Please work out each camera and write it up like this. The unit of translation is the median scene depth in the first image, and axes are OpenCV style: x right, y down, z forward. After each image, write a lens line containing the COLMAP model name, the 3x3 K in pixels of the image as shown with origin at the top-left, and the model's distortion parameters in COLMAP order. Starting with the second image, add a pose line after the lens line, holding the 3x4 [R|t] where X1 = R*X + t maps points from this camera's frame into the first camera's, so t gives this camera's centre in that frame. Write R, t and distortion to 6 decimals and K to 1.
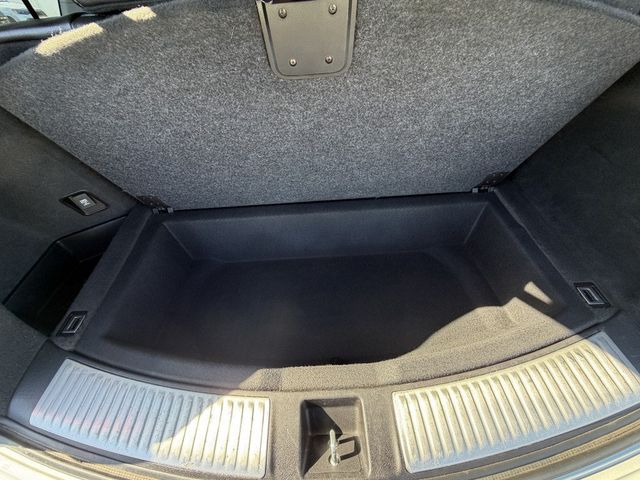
lens RADIAL K [[254.8, 0, 320.0], [0, 254.8, 240.0], [0, 0, 1]] dist [0.002091, -0.000030]
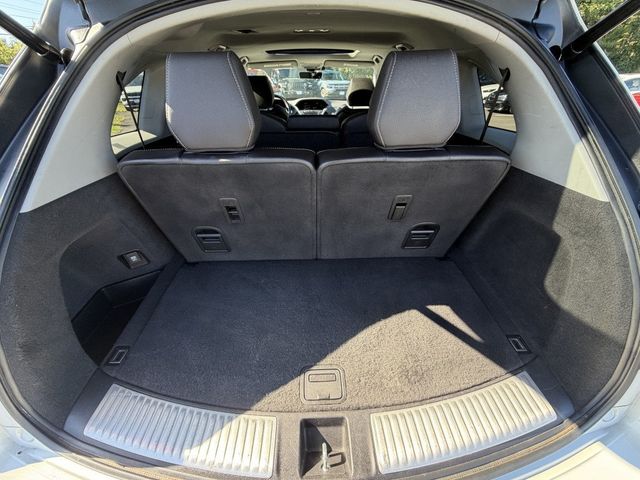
lens RADIAL K [[254.8, 0, 320.0], [0, 254.8, 240.0], [0, 0, 1]] dist [0.002091, -0.000030]
pose [[0.998733, 0.043711, 0.024945, -0.049452], [-0.036692, 0.971650, -0.233559, 0.041254], [-0.034447, 0.232348, 0.972023, -0.480883]]
